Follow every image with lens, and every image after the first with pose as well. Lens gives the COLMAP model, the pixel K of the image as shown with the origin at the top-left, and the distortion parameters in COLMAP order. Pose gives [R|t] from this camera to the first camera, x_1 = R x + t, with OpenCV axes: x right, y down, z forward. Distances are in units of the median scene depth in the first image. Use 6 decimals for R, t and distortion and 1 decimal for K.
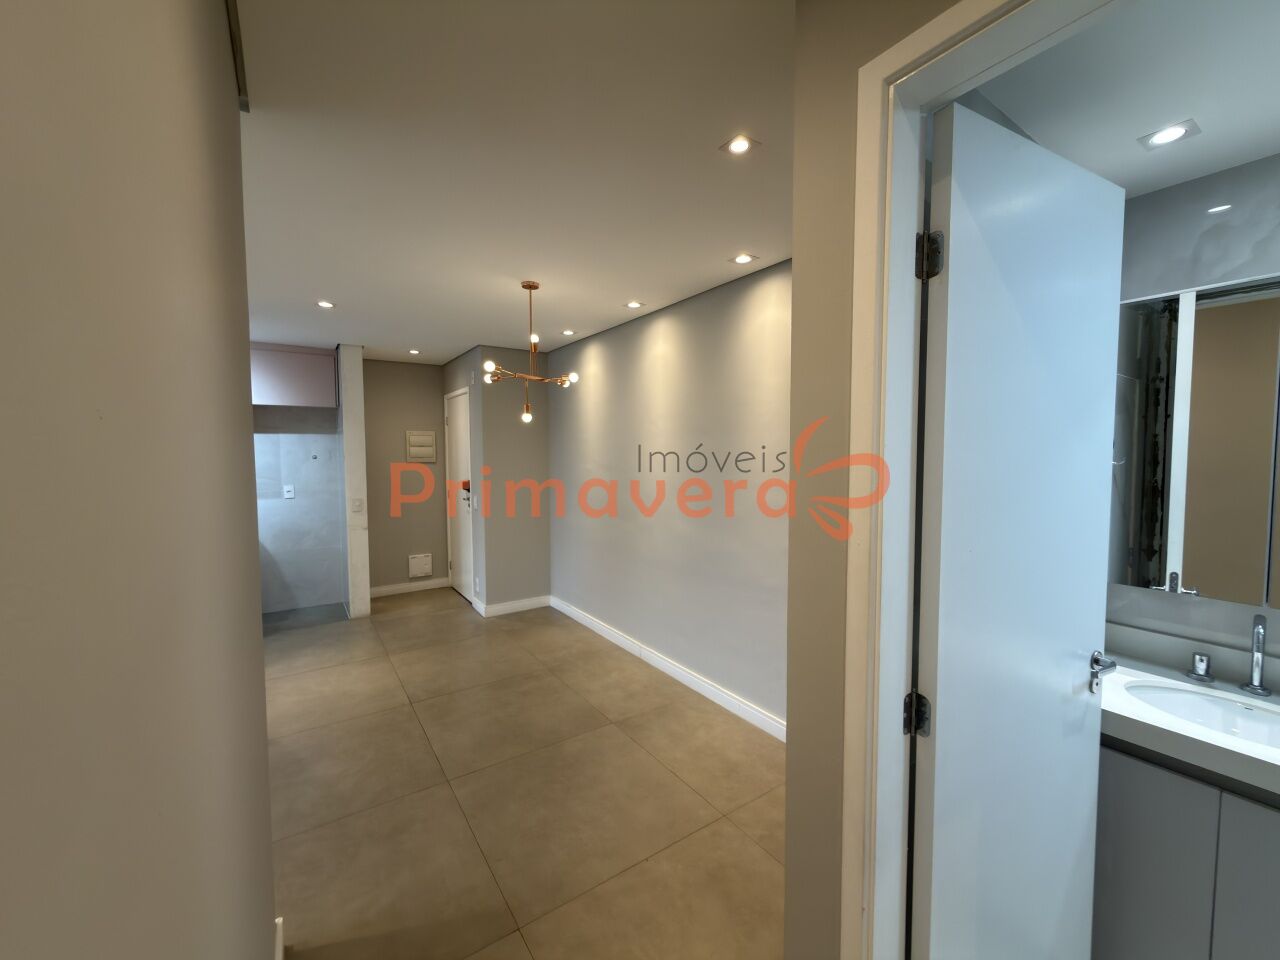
lens RADIAL K [[510.0, 0, 639.4], [0, 510.0, 478.6], [0, 0, 1]] dist [0.000675, -0.000382]
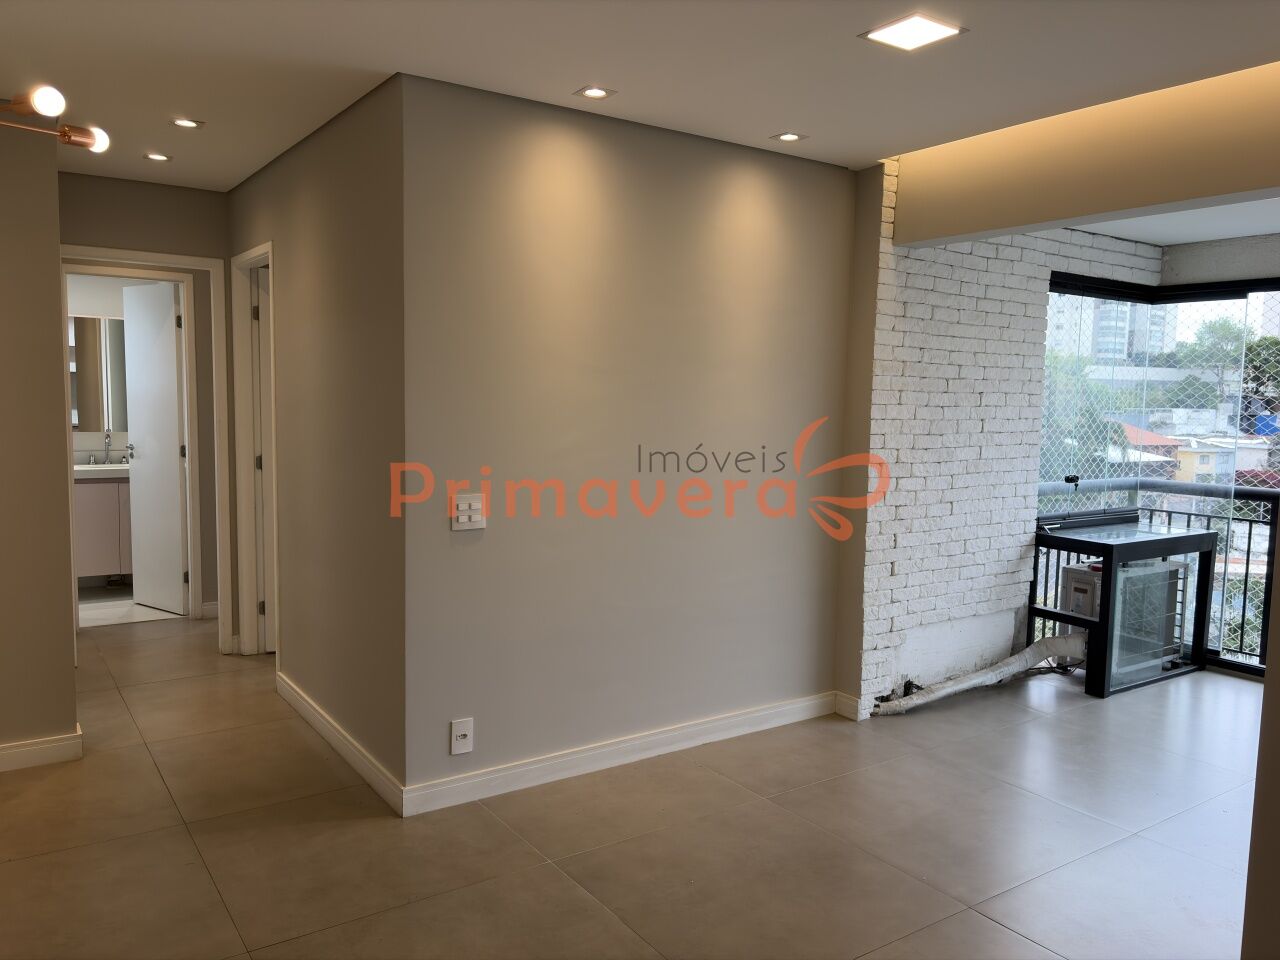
lens RADIAL K [[966.3, 0, 647.7], [0, 966.3, 483.3], [0, 0, 1]] dist [0.030620, -0.008801]
pose [[-0.999838, -0.013887, -0.011445, -0.382990], [-0.015368, 0.989818, 0.141507, -0.037105], [0.009363, 0.141660, -0.989871, 0.960497]]
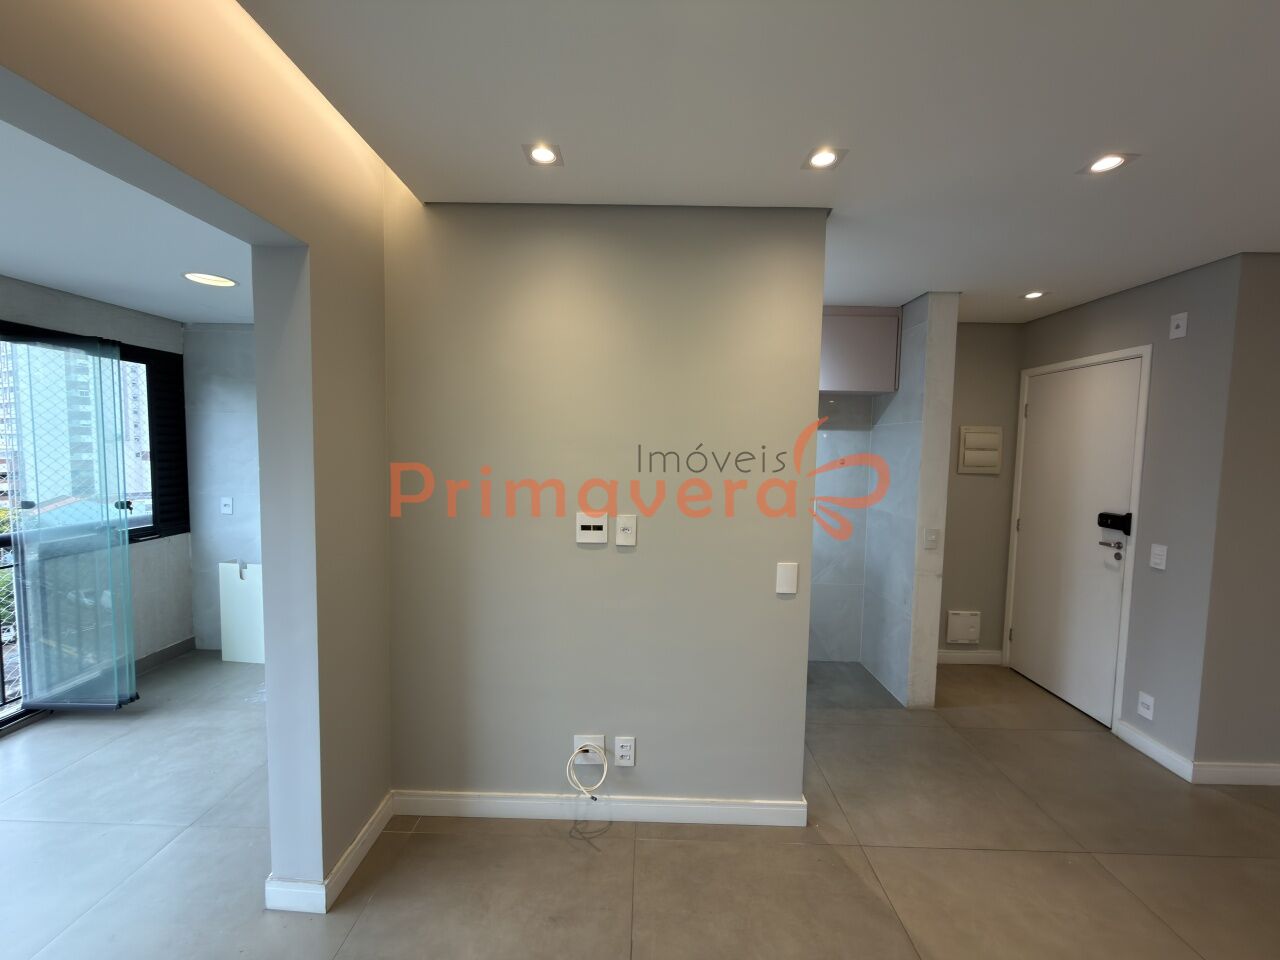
lens RADIAL K [[510.0, 0, 643.8], [0, 510.0, 481.3], [0, 0, 1]] dist [0.000675, -0.000382]
pose [[0.820056, 0.058265, -0.569310, -0.462596], [-0.052731, 0.998265, 0.026211, -0.018877], [0.569849, 0.008526, 0.821705, 0.239313]]
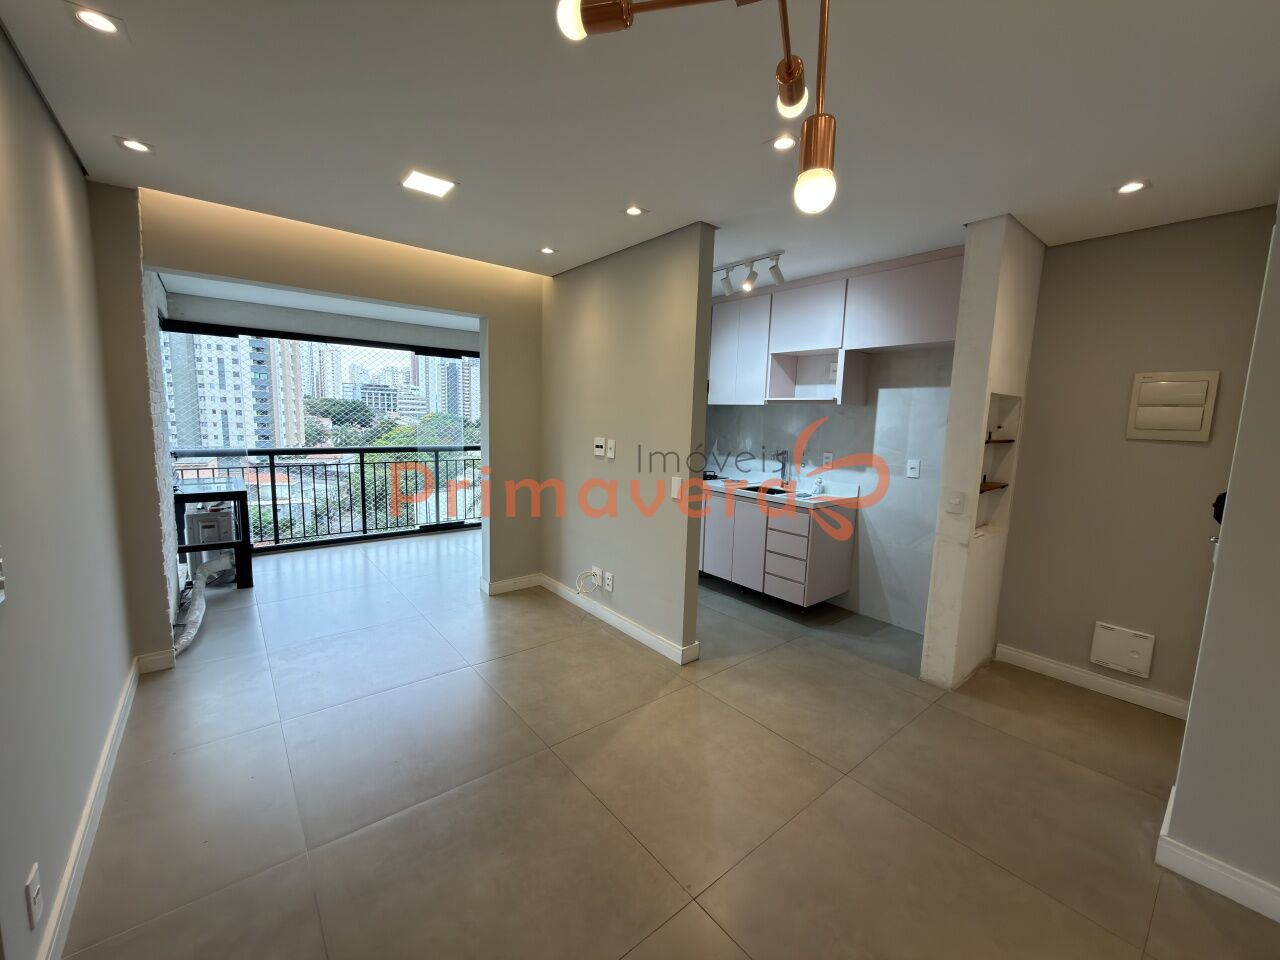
lens RADIAL K [[510.0, 0, 643.3], [0, 510.0, 479.9], [0, 0, 1]] dist [0.000675, -0.000382]
pose [[0.093796, 0.131994, -0.986803, -0.008059], [-0.084152, 0.988677, 0.124246, -0.015924], [0.992029, 0.071388, 0.103842, 0.549062]]
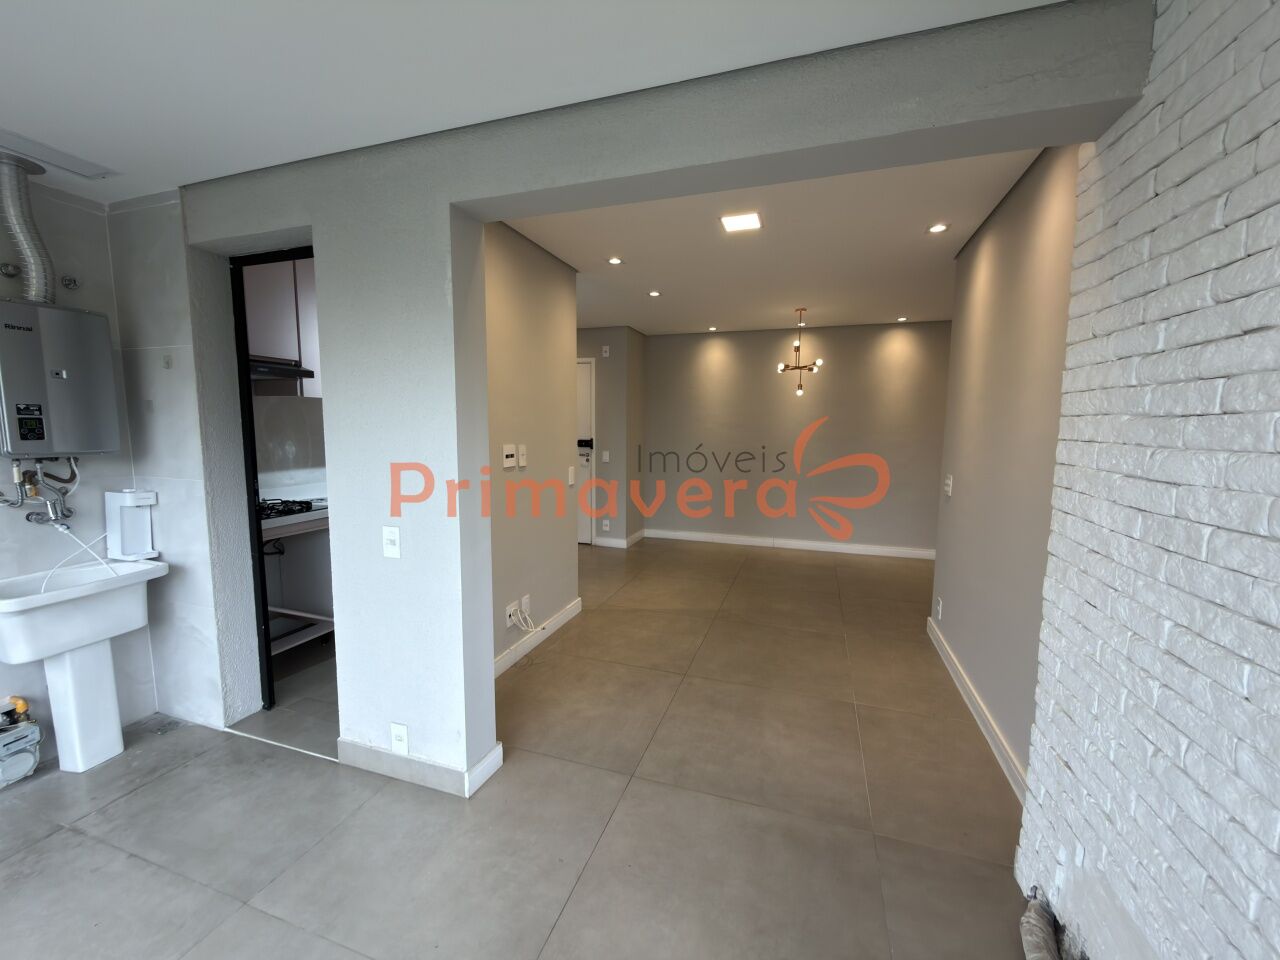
lens RADIAL K [[510.0, 0, 638.2], [0, 510.0, 479.0], [0, 0, 1]] dist [0.000675, -0.000382]
pose [[0.801109, -0.056734, 0.595824, -0.968105], [0.024014, 0.997742, 0.062718, 0.025689], [-0.598037, -0.035936, 0.800663, -0.004598]]
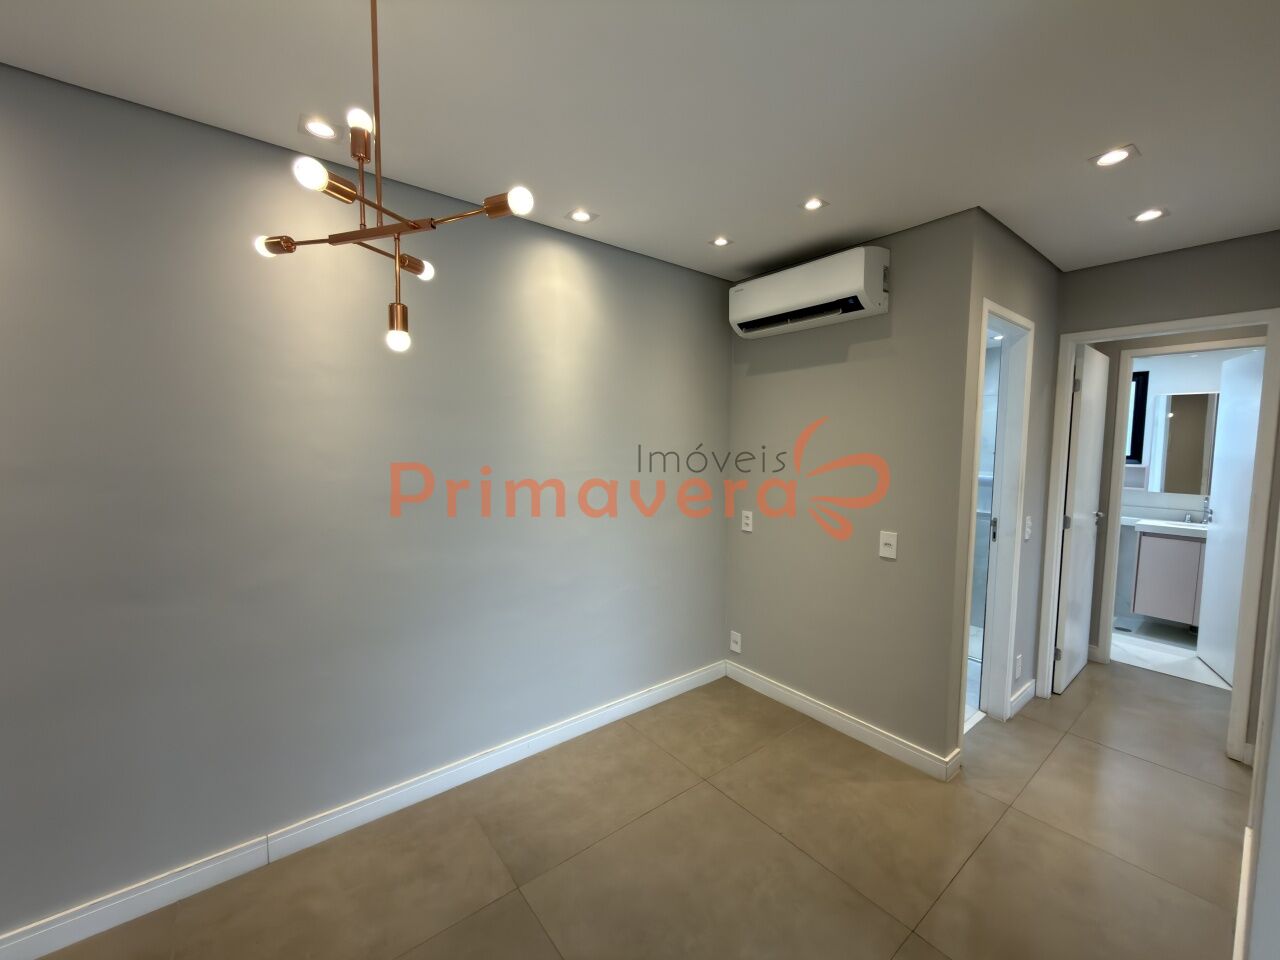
lens RADIAL K [[510.0, 0, 641.8], [0, 510.0, 481.1], [0, 0, 1]] dist [0.000675, -0.000382]
pose [[-0.077553, -0.074536, 0.994198, -0.363494], [0.041306, 0.996105, 0.077901, -0.022594], [-0.996132, 0.047108, -0.074172, 0.510656]]
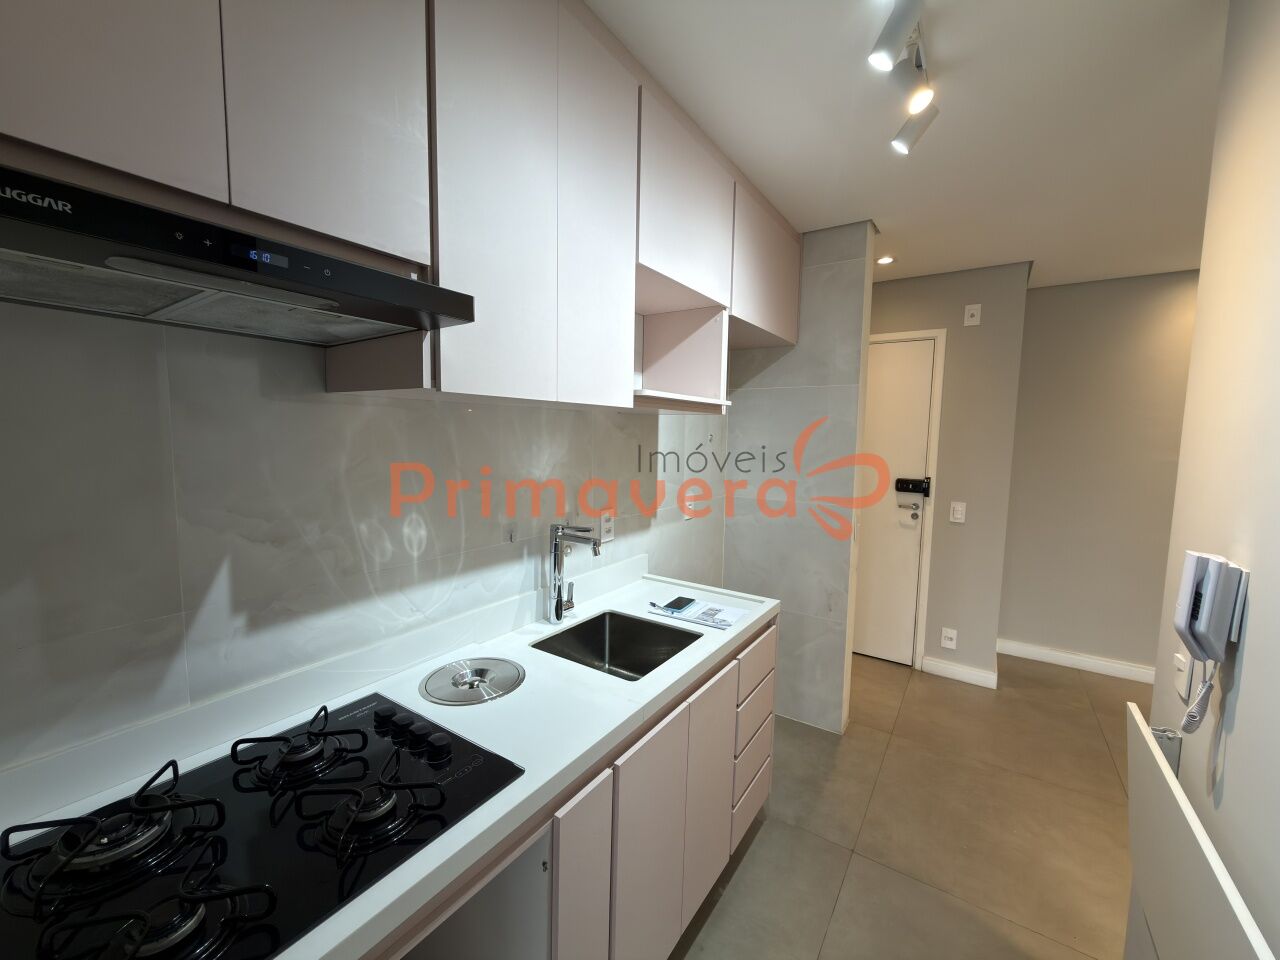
lens RADIAL K [[510.0, 0, 640.4], [0, 510.0, 479.2], [0, 0, 1]] dist [0.000675, -0.000382]
pose [[0.929277, -0.016864, 0.369000, -0.919706], [0.002662, 0.999237, 0.038965, -0.020787], [-0.369375, -0.035227, 0.928612, 0.549402]]
